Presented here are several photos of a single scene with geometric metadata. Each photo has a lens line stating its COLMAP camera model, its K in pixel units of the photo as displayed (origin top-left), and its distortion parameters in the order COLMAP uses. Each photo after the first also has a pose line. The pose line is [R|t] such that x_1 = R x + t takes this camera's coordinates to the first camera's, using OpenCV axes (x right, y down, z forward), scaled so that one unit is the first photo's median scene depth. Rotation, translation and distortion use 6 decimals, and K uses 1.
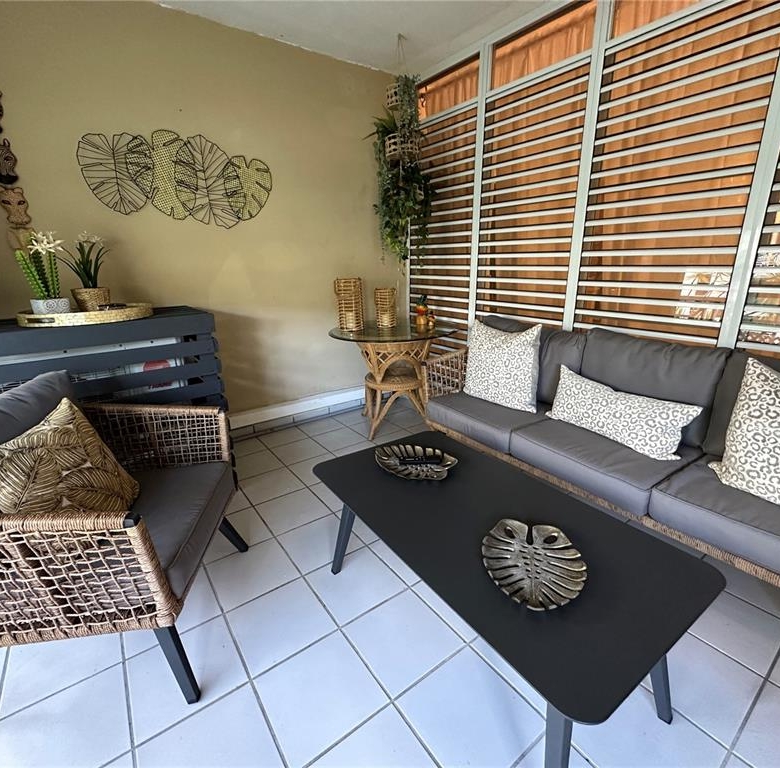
lens RADIAL K [[410.8, 0, 388.6], [0, 410.8, 383.9], [0, 0, 1]] dist [-0.009158, 0.003229]
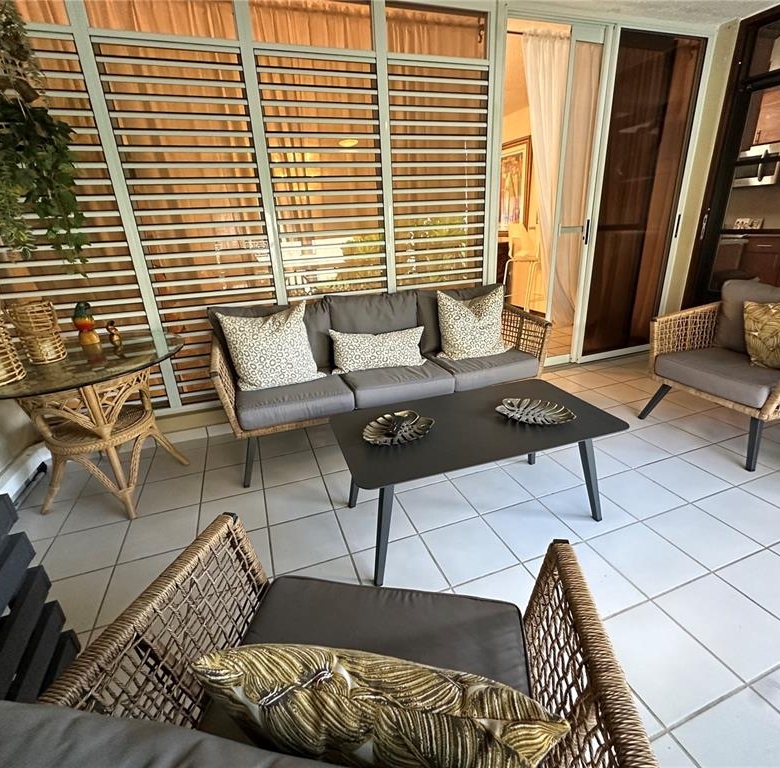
lens RADIAL K [[410.8, 0, 390.9], [0, 410.8, 383.6], [0, 0, 1]] dist [-0.009158, 0.003229]
pose [[0.266260, -0.346105, 0.899620, -0.671303], [0.308938, 0.914718, 0.260478, -0.161730], [-0.913052, 0.208572, 0.350478, 0.452536]]
